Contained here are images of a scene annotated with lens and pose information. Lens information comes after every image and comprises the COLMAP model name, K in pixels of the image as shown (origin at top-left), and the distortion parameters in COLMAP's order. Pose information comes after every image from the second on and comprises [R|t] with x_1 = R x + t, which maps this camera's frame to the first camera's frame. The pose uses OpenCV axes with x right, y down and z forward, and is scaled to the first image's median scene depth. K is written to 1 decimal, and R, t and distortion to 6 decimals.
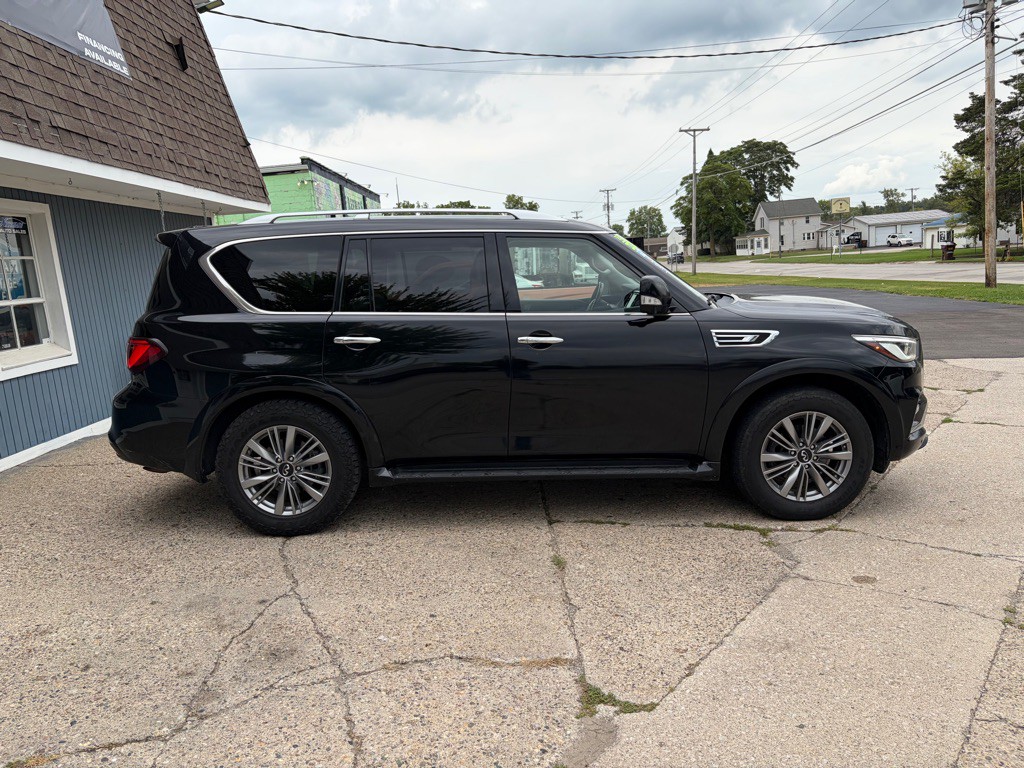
lens RADIAL K [[770.7, 0, 508.9], [0, 770.7, 386.1], [0, 0, 1]] dist [0.037314, -0.040617]
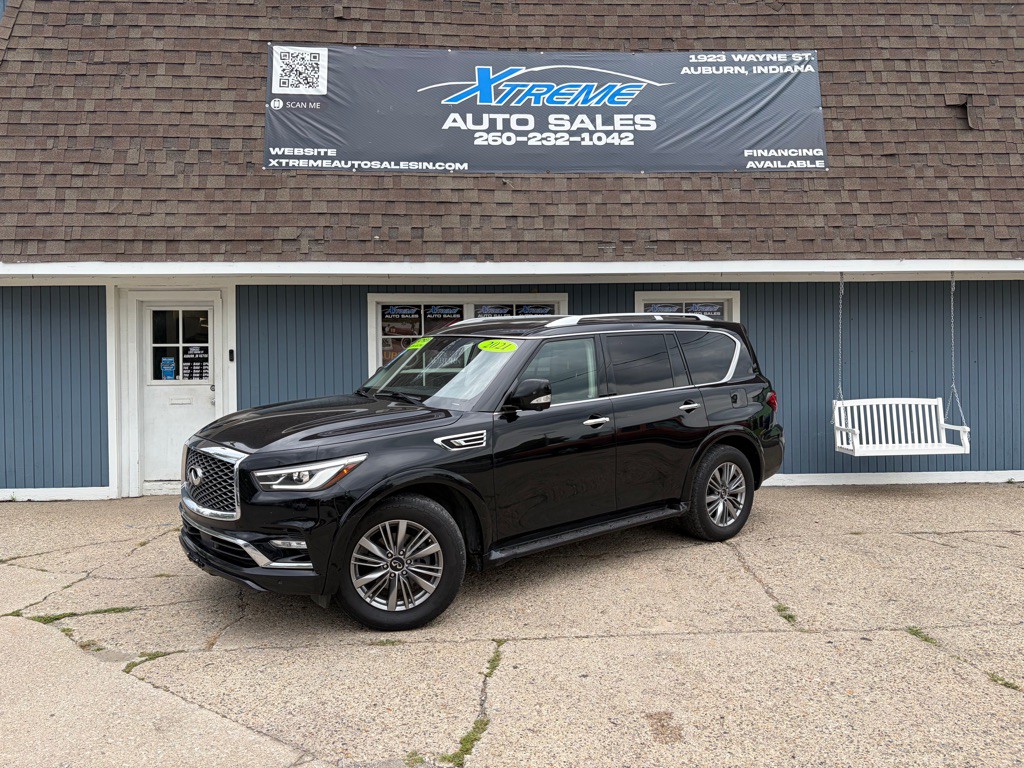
lens RADIAL K [[770.7, 0, 512.6], [0, 770.7, 392.0], [0, 0, 1]] dist [0.037314, -0.040617]
pose [[0.052649, 0.089426, -0.994601, 0.974736], [-0.151395, 0.985185, 0.080566, -0.194670], [0.987070, 0.146336, 0.065408, 0.931408]]
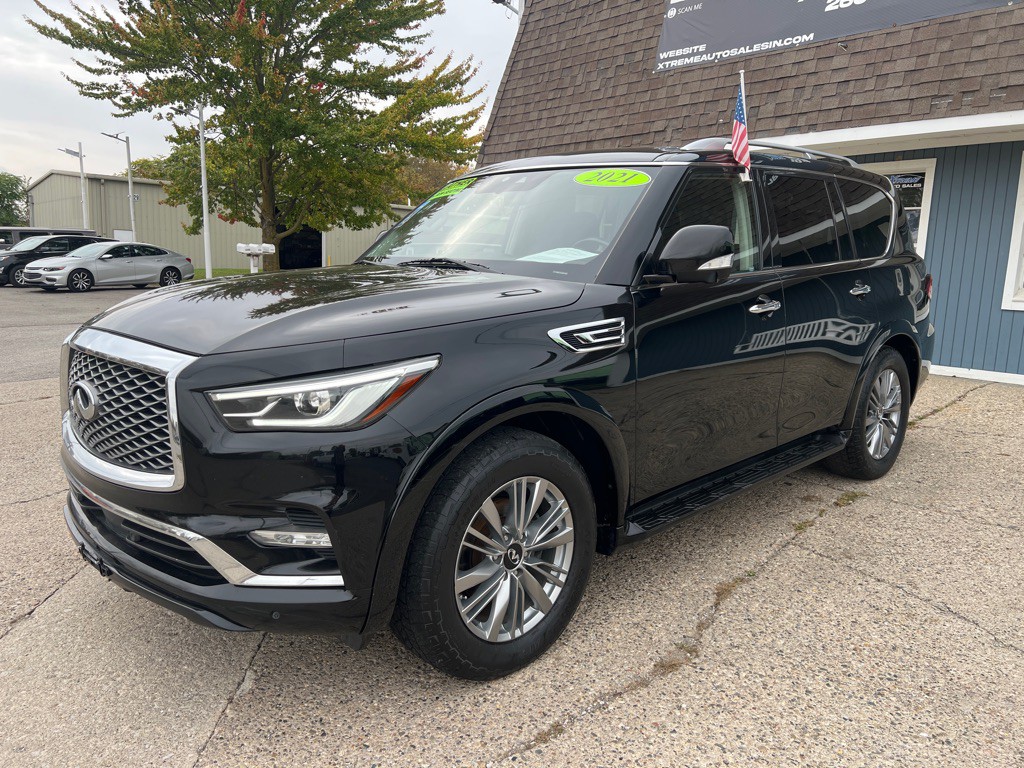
lens RADIAL K [[770.7, 0, 505.9], [0, 770.7, 388.8], [0, 0, 1]] dist [0.037314, -0.040617]
pose [[-0.759289, 0.154621, -0.632117, 0.974624], [-0.078637, 0.942444, 0.324987, -0.302206], [0.645985, 0.296466, -0.703428, 1.907070]]
